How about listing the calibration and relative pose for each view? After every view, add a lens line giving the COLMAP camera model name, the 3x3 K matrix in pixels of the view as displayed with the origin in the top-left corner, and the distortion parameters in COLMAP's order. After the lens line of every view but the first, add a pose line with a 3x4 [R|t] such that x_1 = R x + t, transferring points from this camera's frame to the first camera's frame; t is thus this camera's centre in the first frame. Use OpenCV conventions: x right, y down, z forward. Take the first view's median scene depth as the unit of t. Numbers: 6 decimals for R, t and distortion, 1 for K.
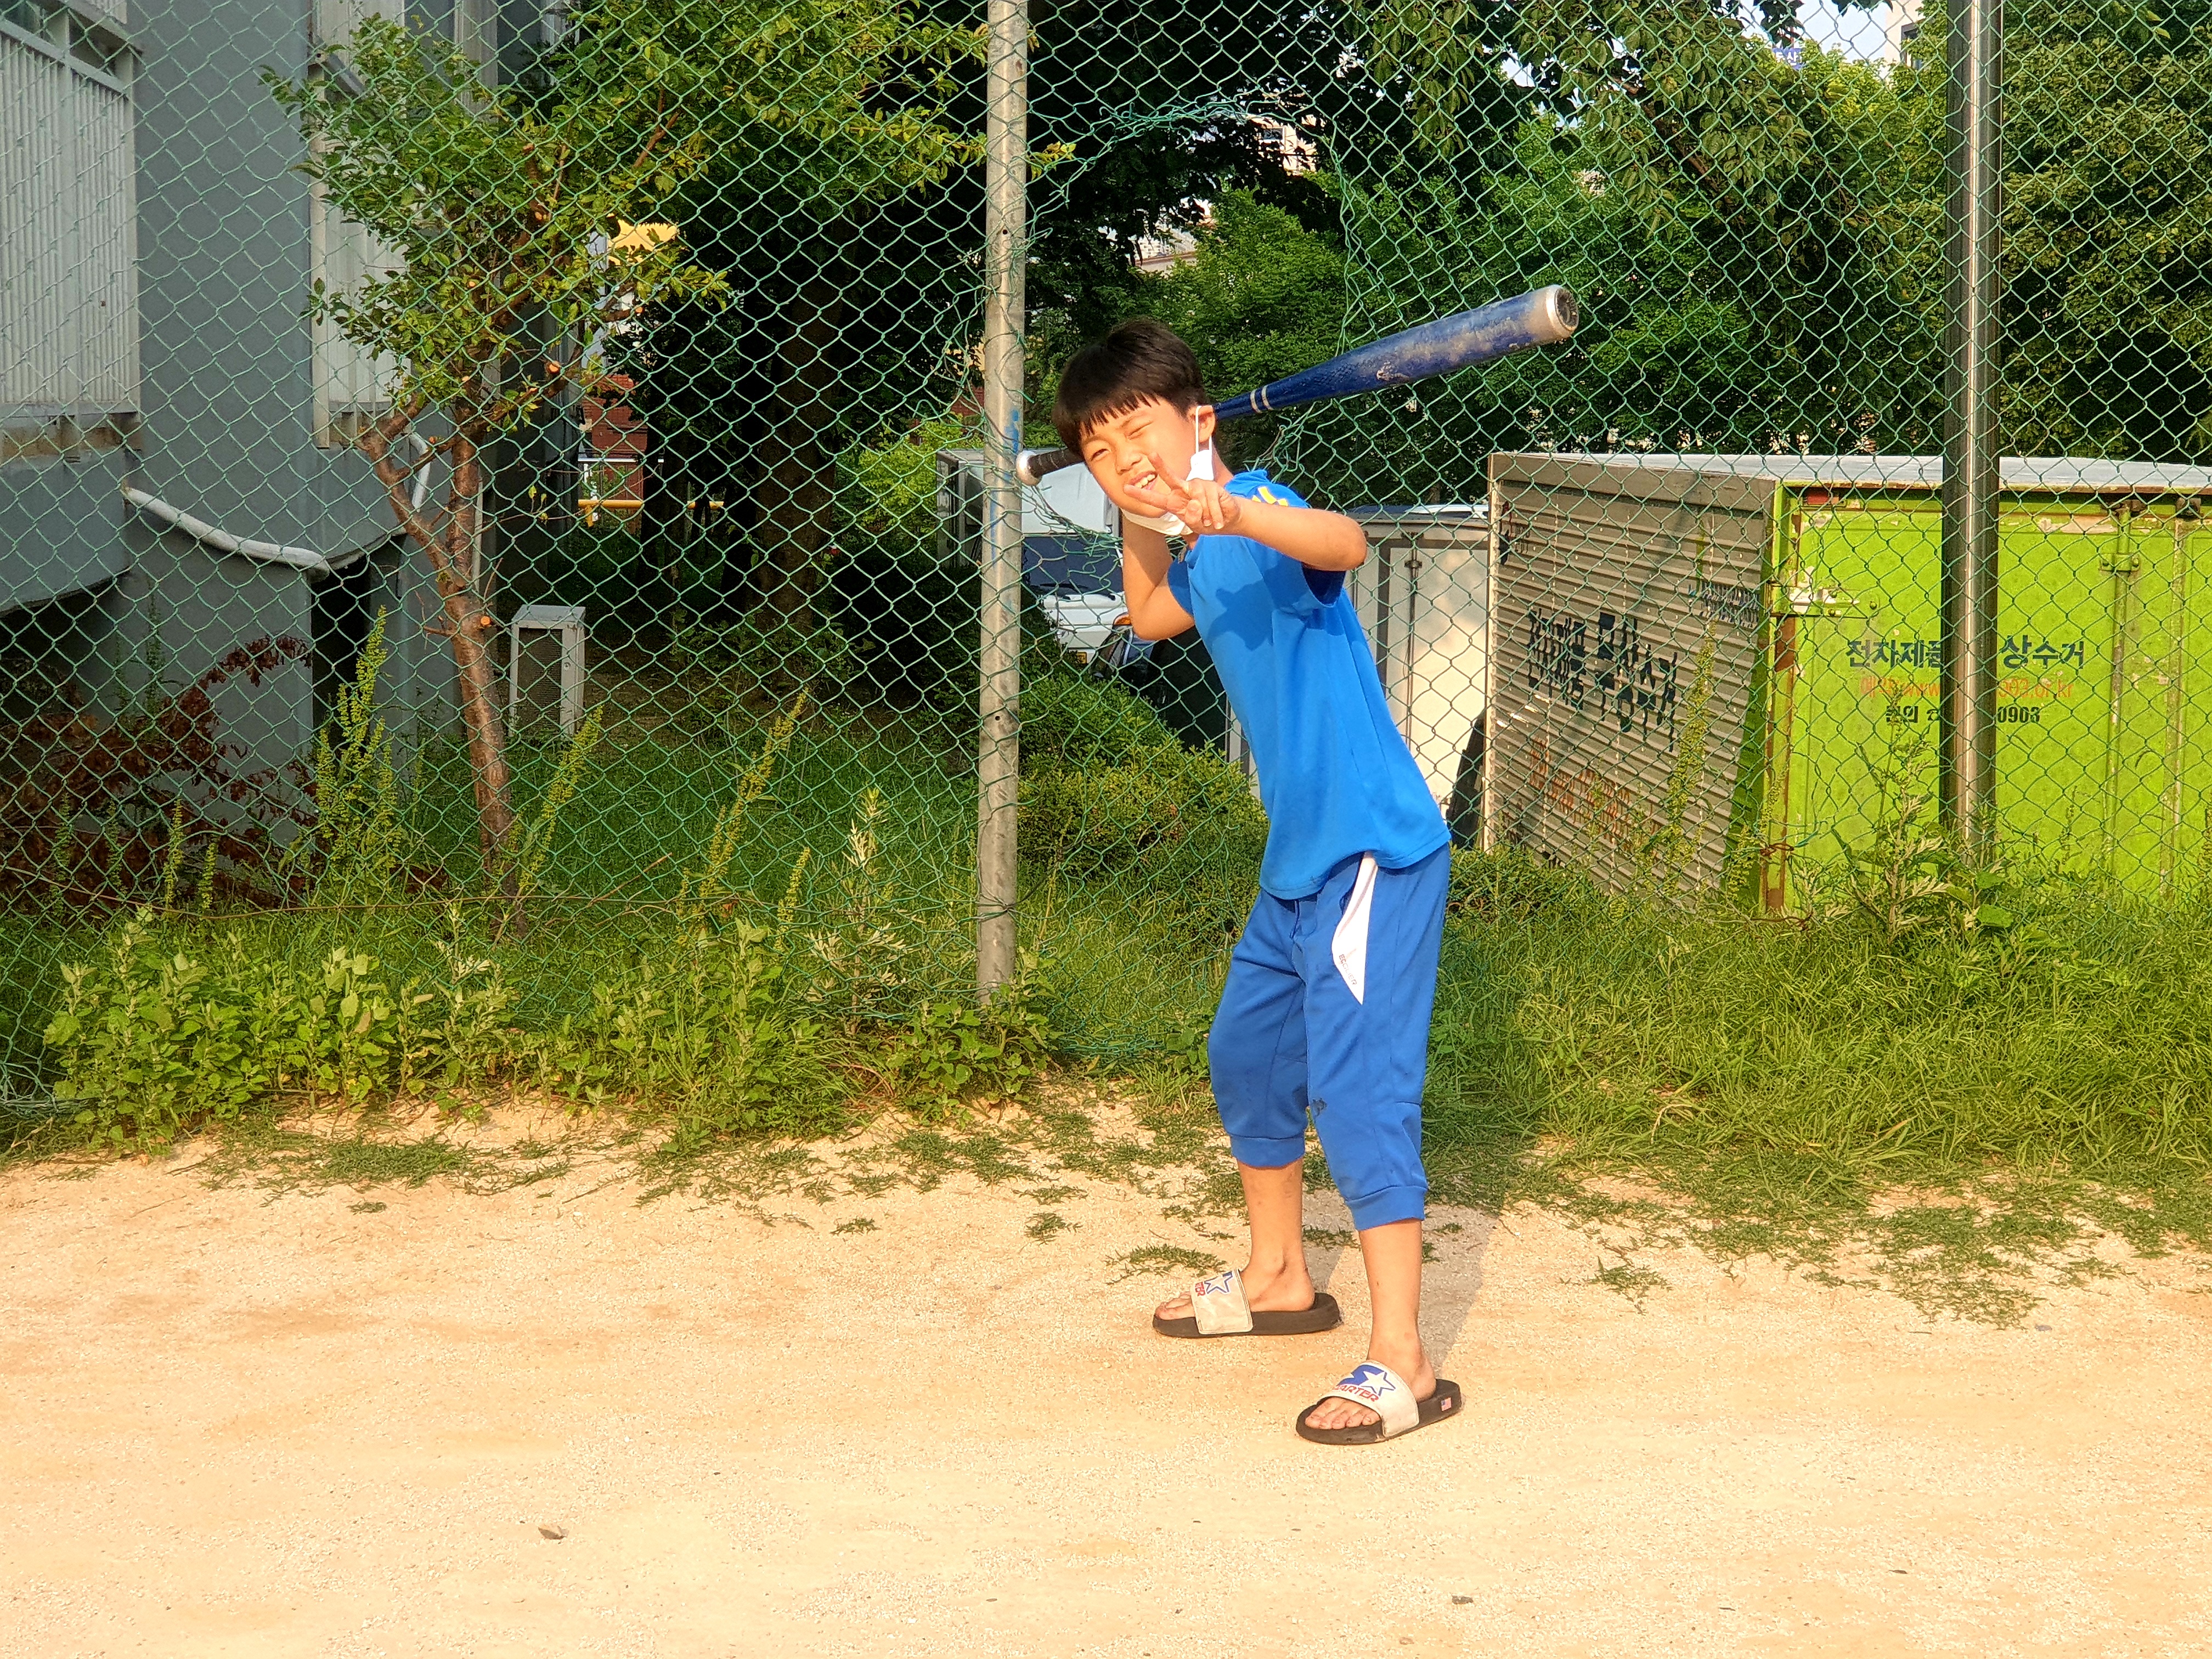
lens RADIAL K [[3356.1, 0, 1106.0], [0, 3356.1, 829.5], [0, 0, 1]] dist [0.153622, -0.889634]
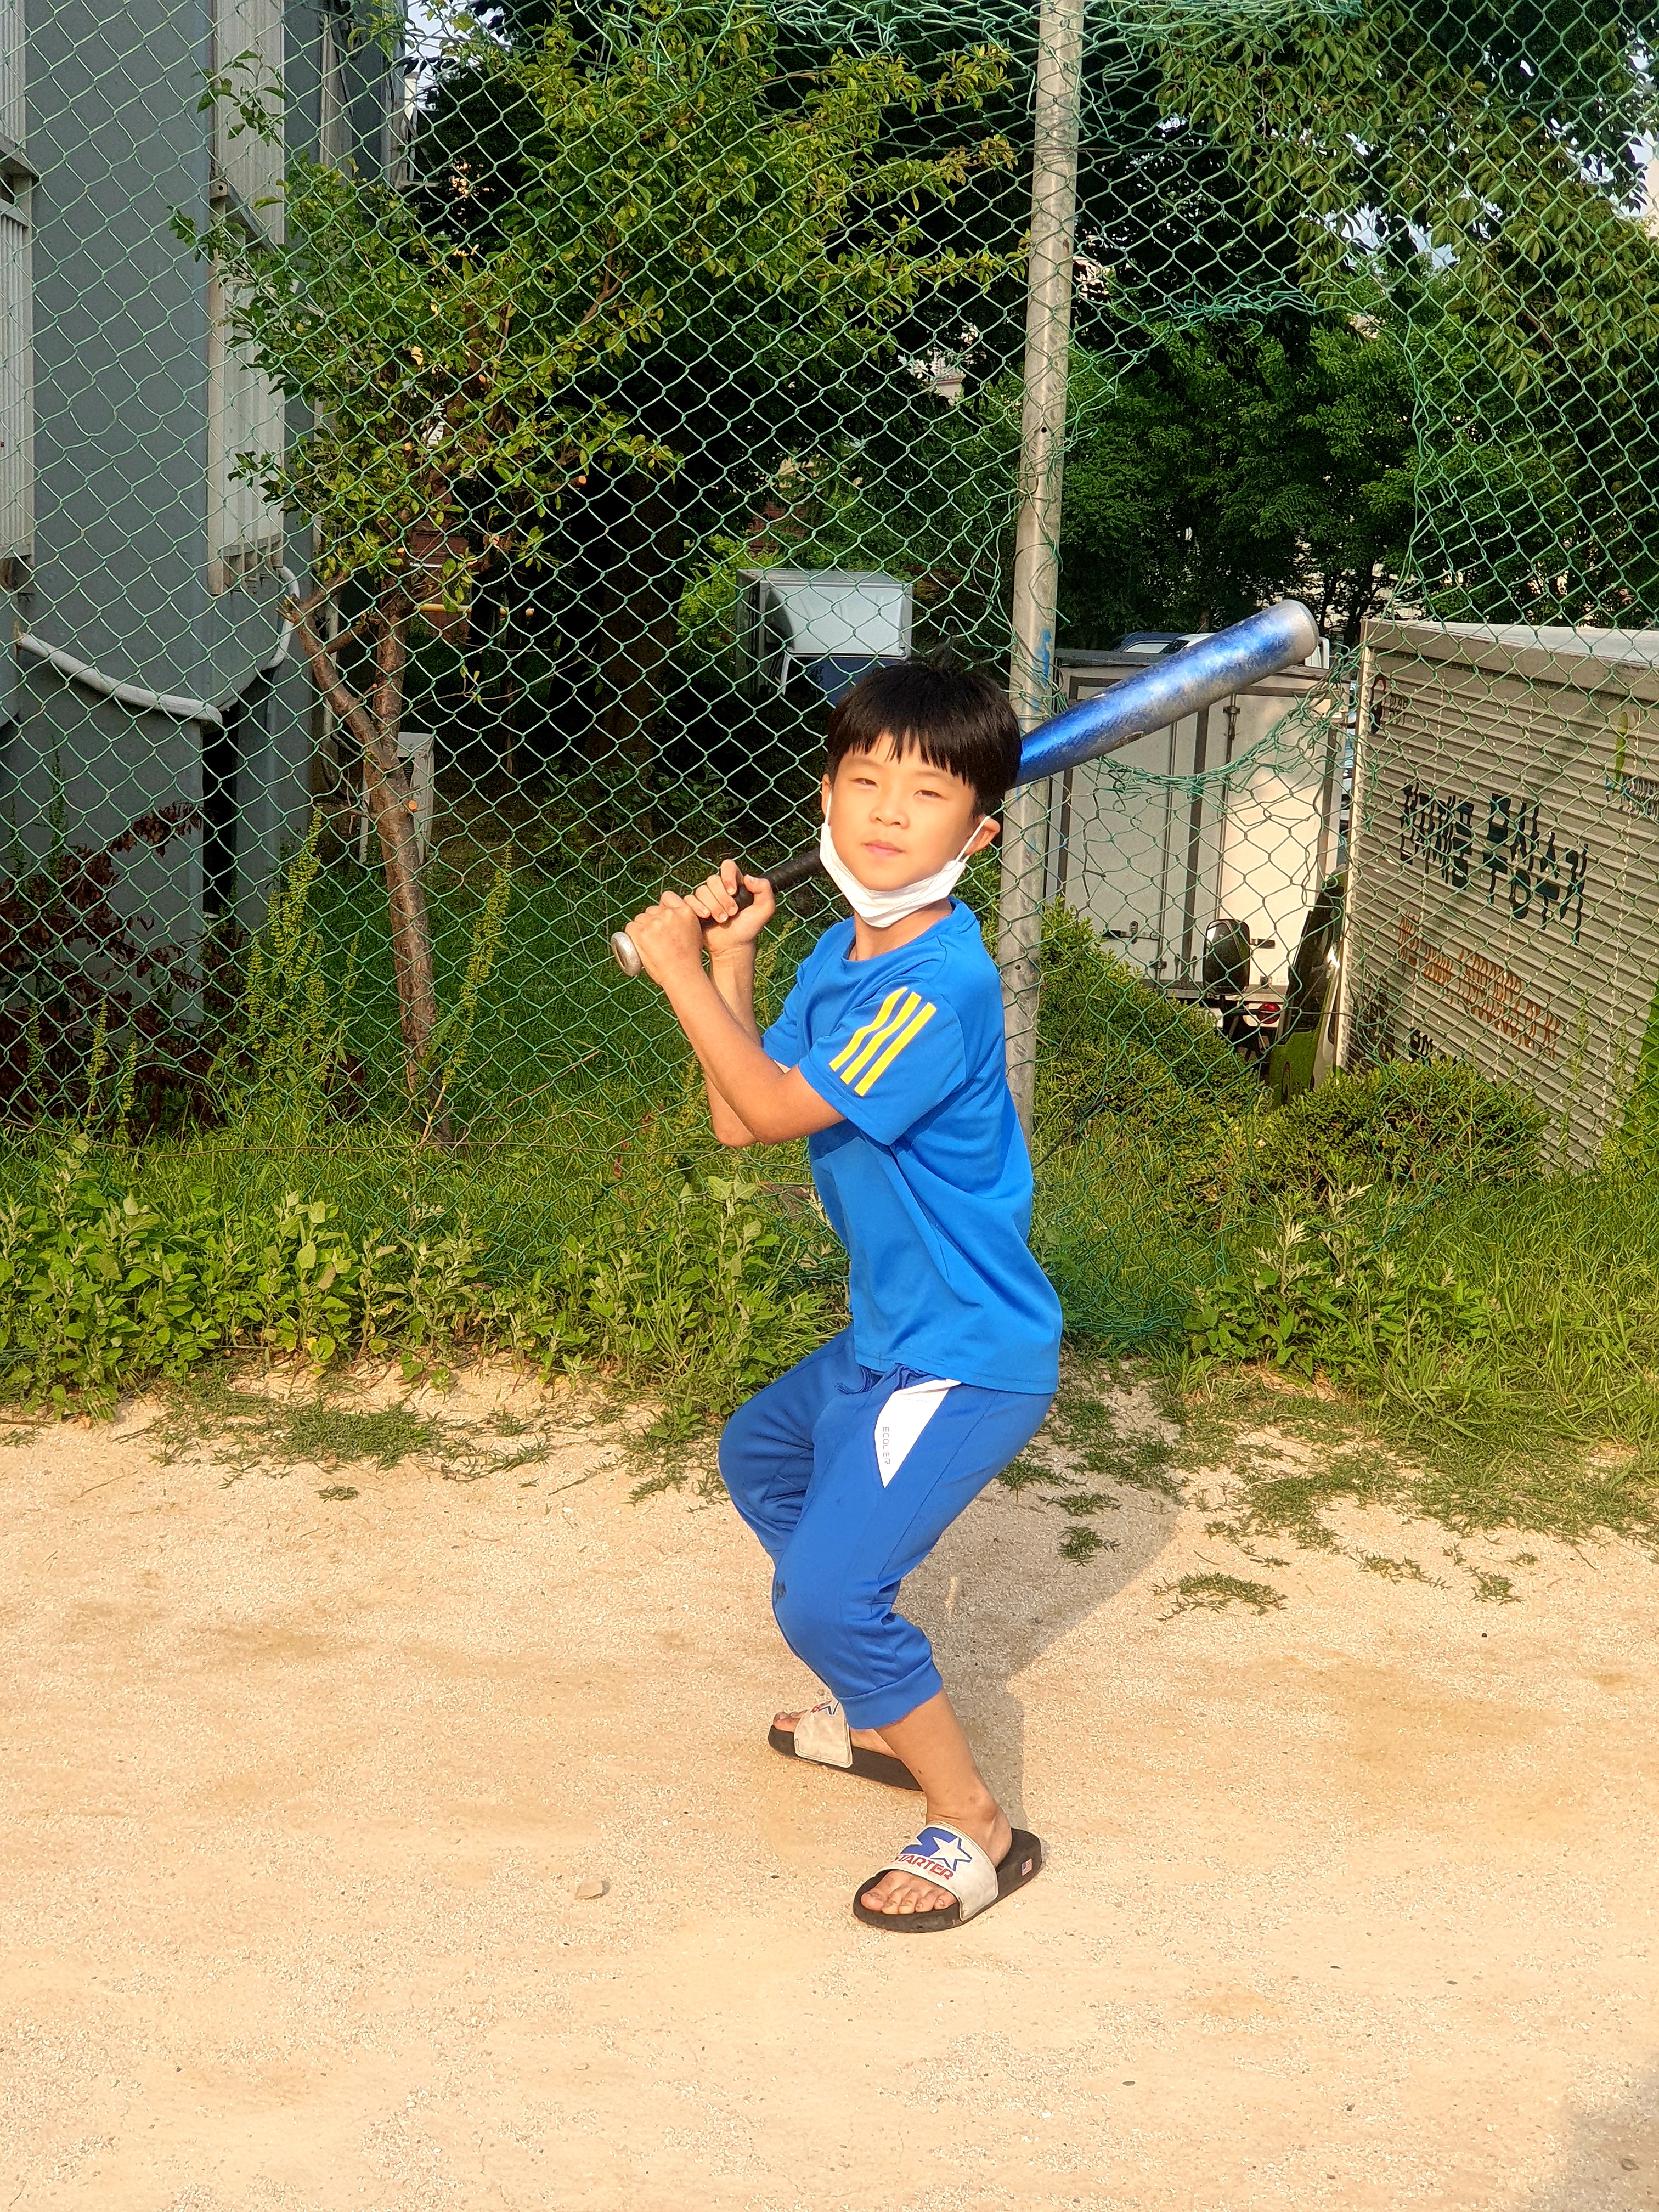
lens RADIAL K [[3109.9, 0, 829.5], [0, 3109.9, 1106.0], [0, 0, 1]] dist [0.081219, -0.105737]
pose [[0.999542, 0.029869, -0.004940, -0.079164], [-0.029506, 0.997638, 0.062027, -0.047124], [0.006781, -0.061852, 0.998062, 0.151443]]
